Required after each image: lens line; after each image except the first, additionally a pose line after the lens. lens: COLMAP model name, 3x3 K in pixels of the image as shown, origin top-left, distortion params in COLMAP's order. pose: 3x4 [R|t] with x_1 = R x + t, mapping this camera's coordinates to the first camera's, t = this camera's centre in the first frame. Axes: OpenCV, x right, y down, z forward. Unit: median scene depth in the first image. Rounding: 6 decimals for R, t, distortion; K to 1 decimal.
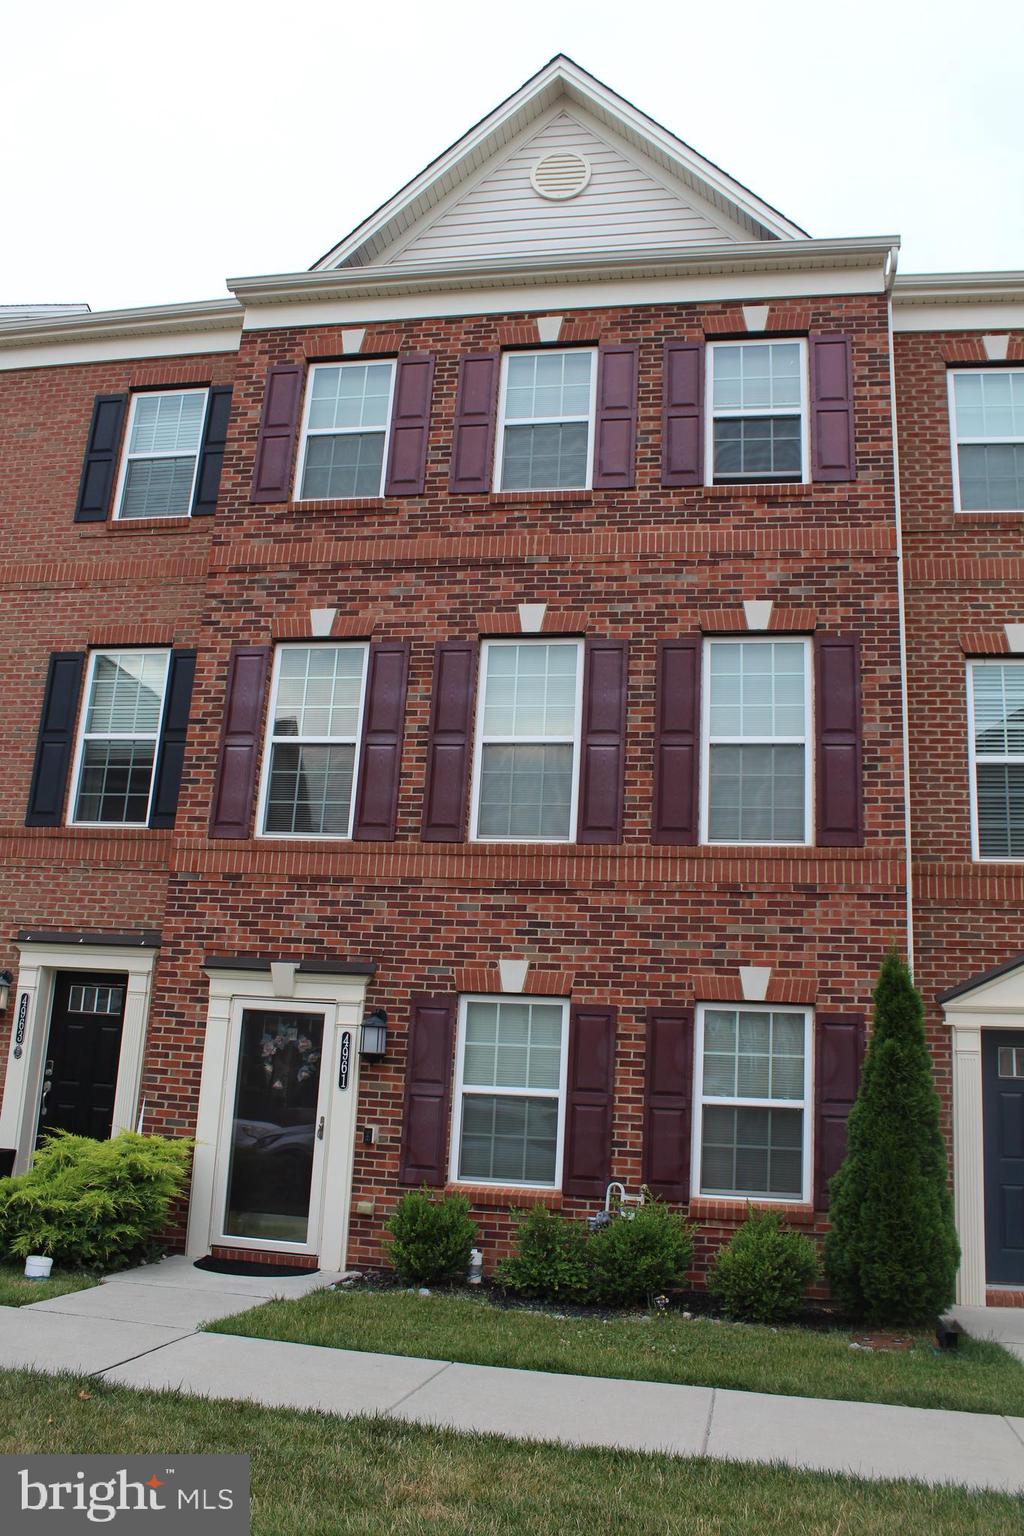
lens RADIAL K [[1227.5, 0, 512.0], [0, 1227.5, 768.0], [0, 0, 1]] dist [-0.154395, 0.126569]
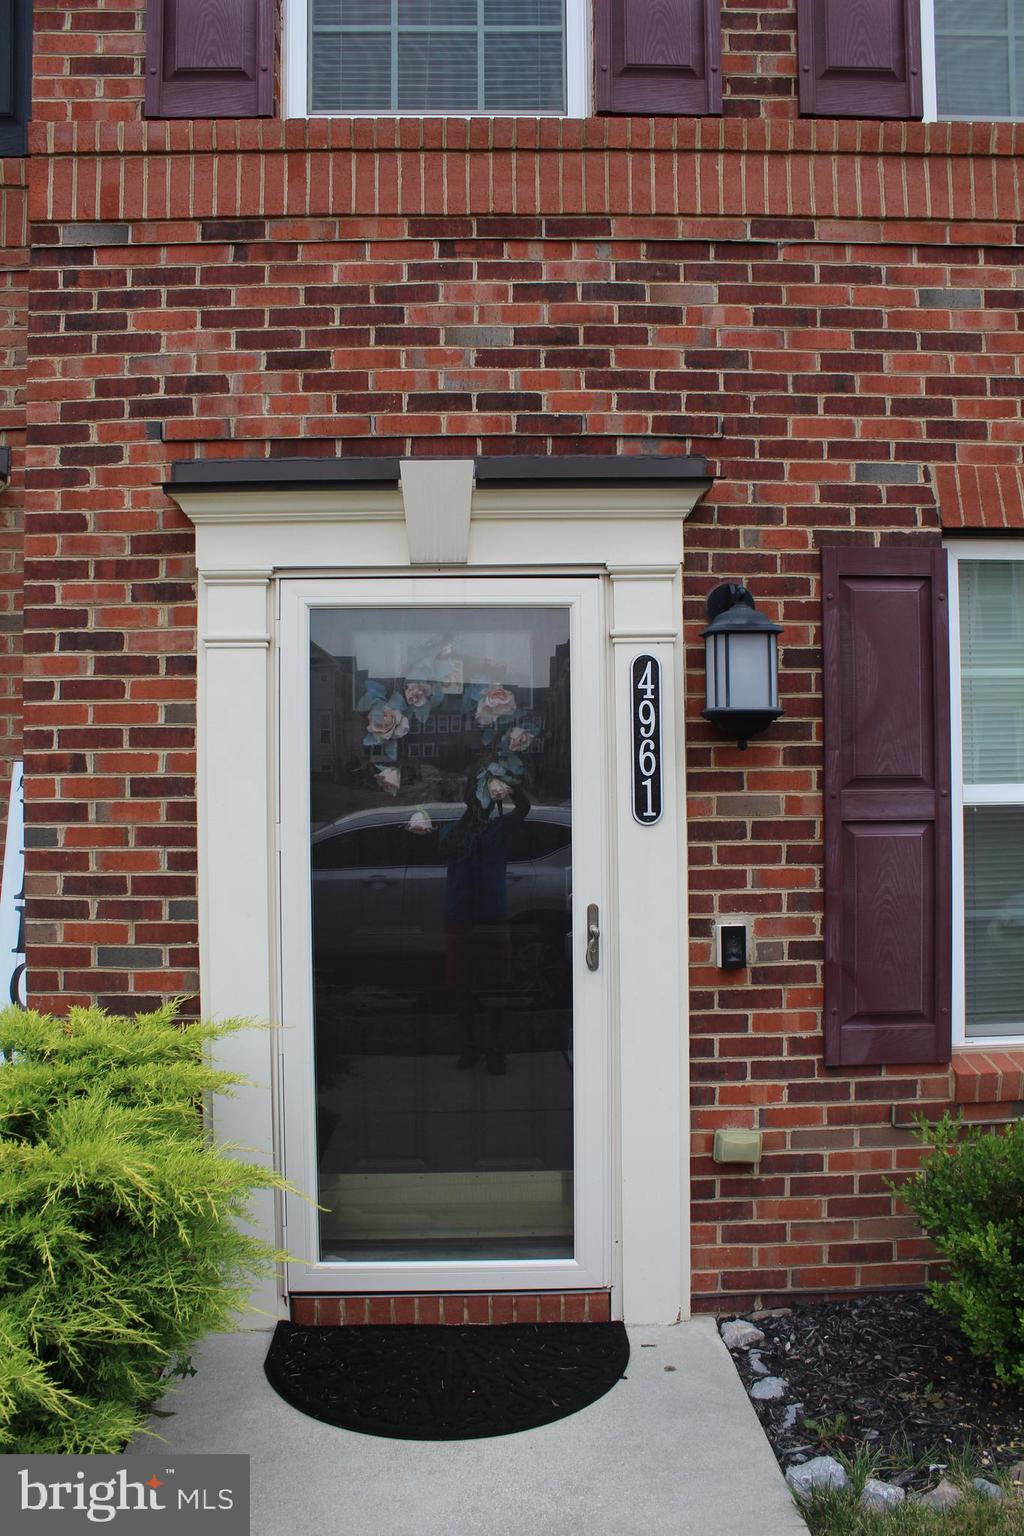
lens RADIAL K [[1227.5, 0, 512.0], [0, 1227.5, 768.0], [0, 0, 1]] dist [-0.154395, 0.126569]
pose [[0.978185, -0.058501, 0.199327, -0.237112], [0.008958, 0.970514, 0.240878, 0.161256], [-0.207541, -0.233838, 0.949867, 0.660730]]
